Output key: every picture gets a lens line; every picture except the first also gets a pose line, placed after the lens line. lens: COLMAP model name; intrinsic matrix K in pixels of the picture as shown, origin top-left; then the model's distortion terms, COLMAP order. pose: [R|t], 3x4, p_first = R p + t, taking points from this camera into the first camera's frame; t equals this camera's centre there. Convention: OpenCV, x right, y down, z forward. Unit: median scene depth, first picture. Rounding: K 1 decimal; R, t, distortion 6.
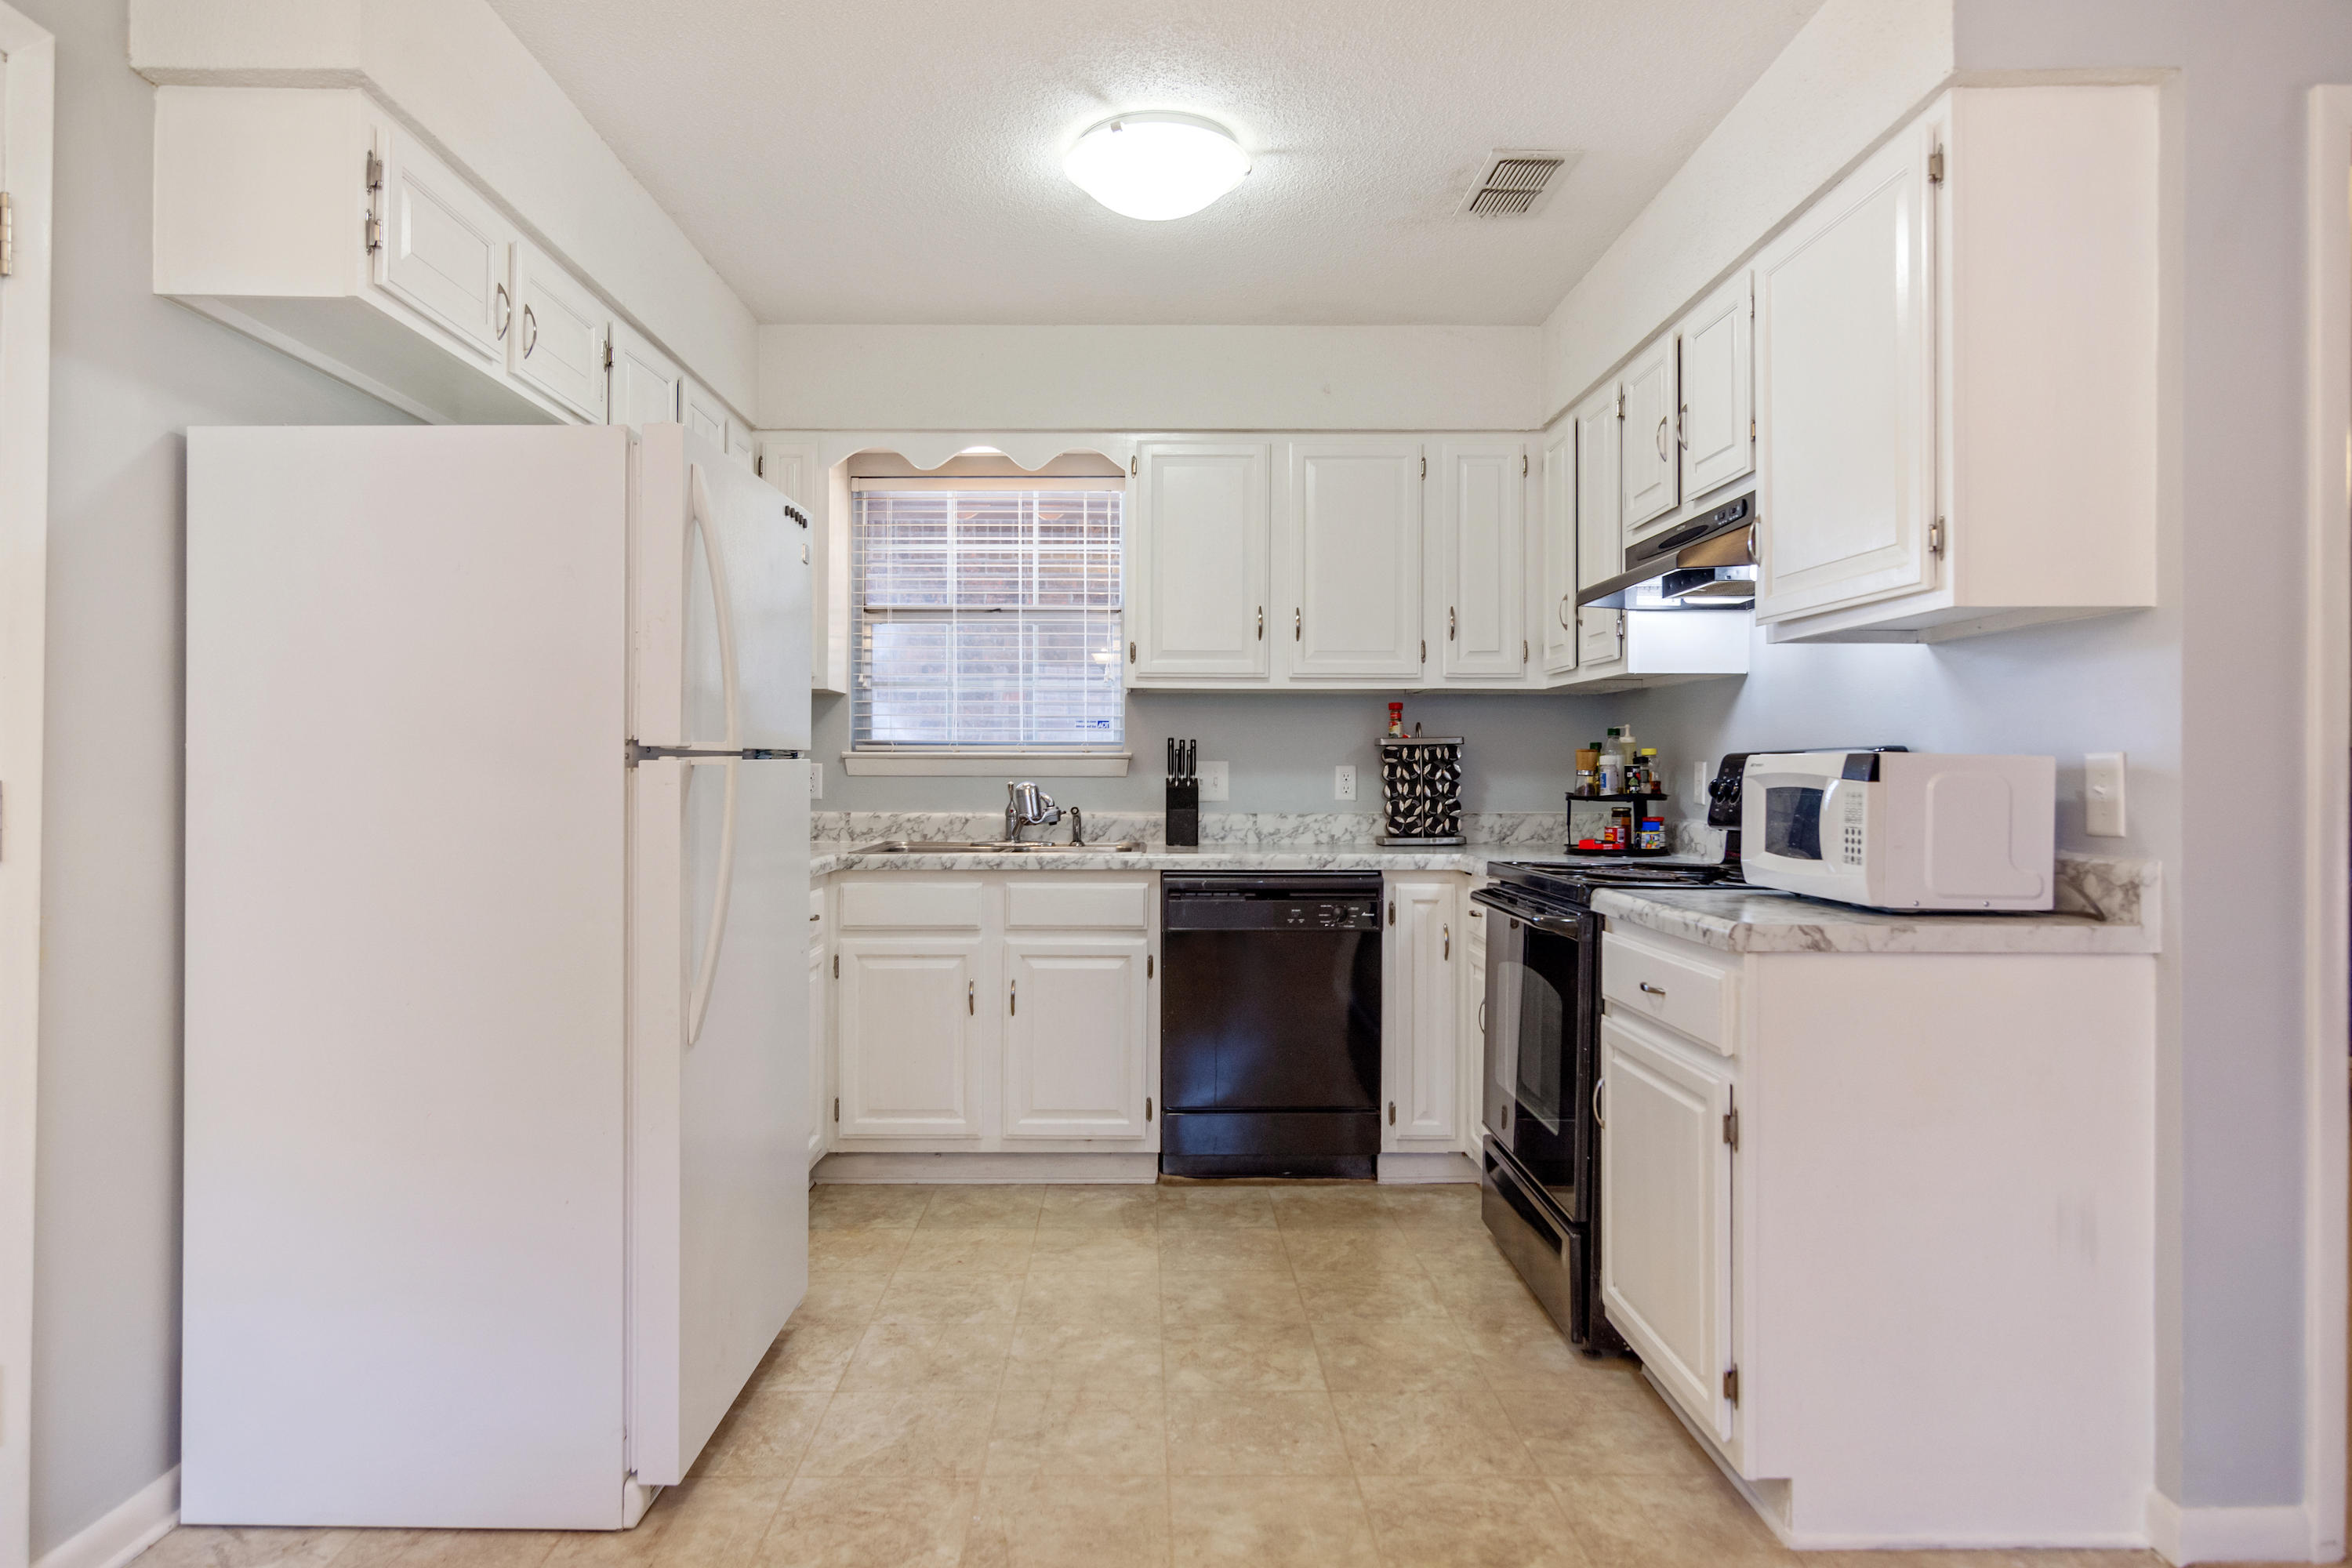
lens RADIAL K [[1406.6, 0, 1197.5], [0, 1406.6, 776.4], [0, 0, 1]] dist [-0.000842, 0.000632]
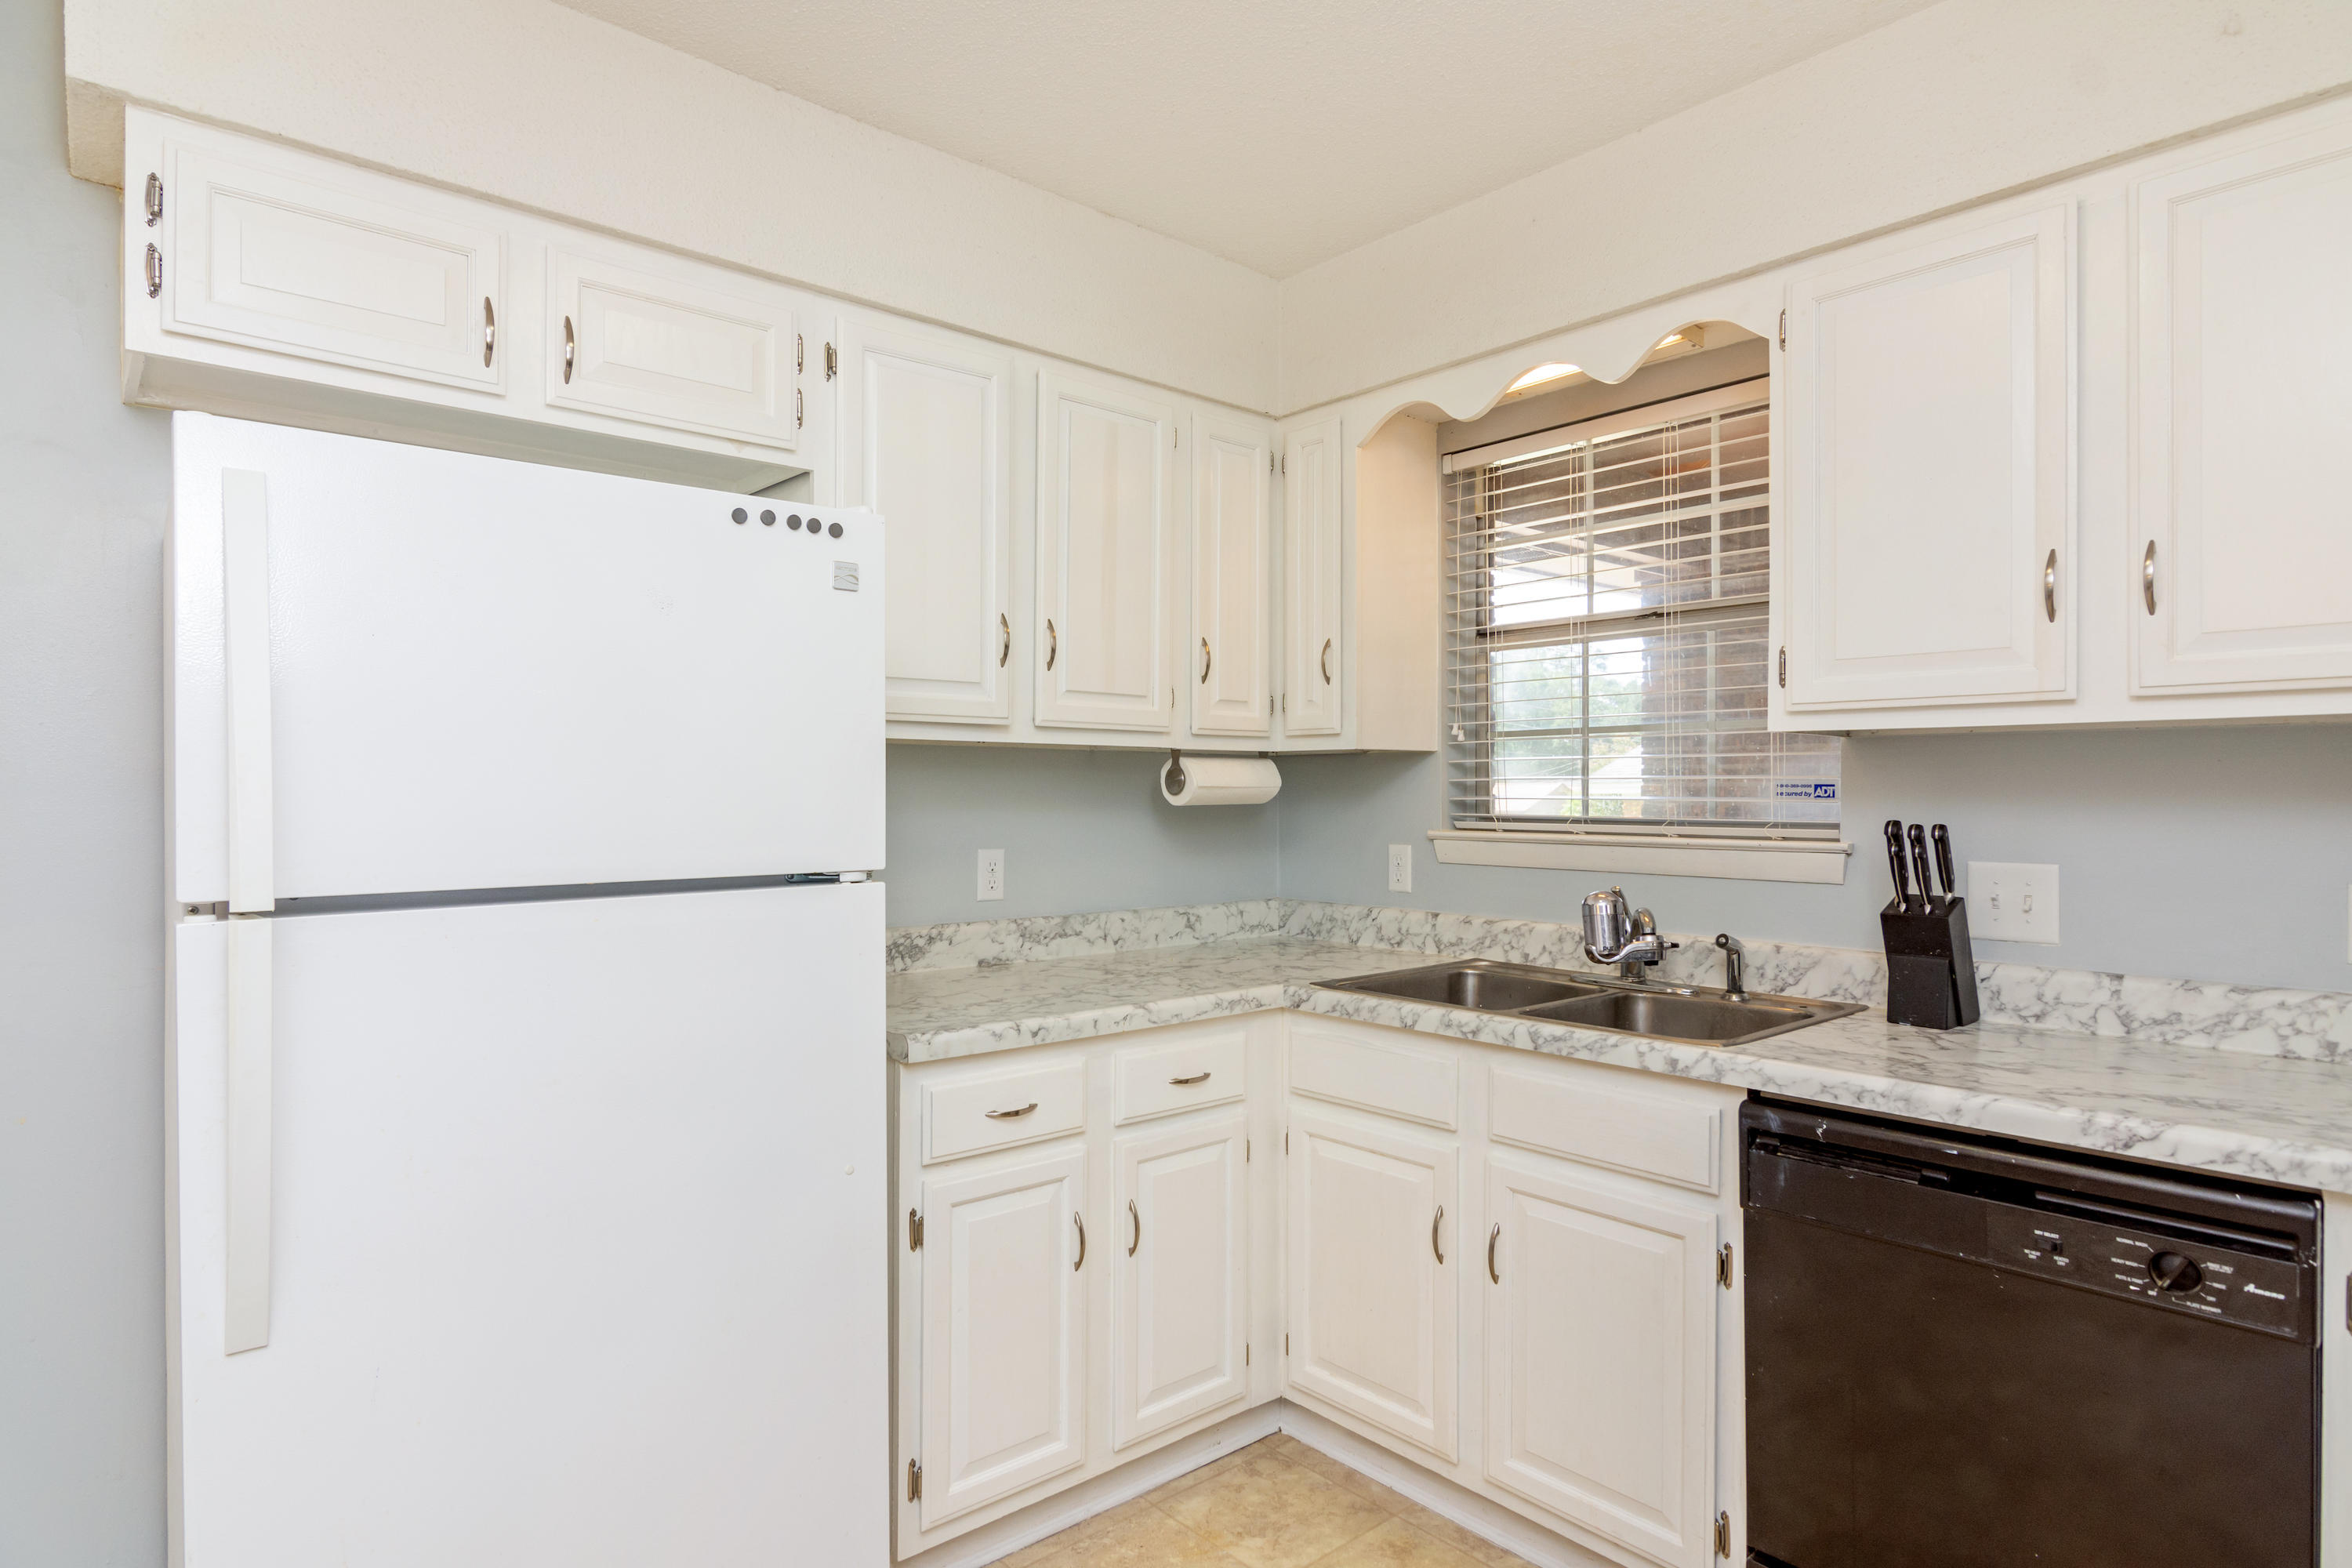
lens RADIAL K [[1287.7, 0, 1154.3], [0, 1287.7, 794.4], [0, 0, 1]] dist [-0.003848, 0.000591]
pose [[0.621530, 0.001822, -0.783389, 0.195207], [-0.003433, 0.999994, -0.000398, -0.037299], [0.783383, 0.002937, 0.621532, 0.495132]]
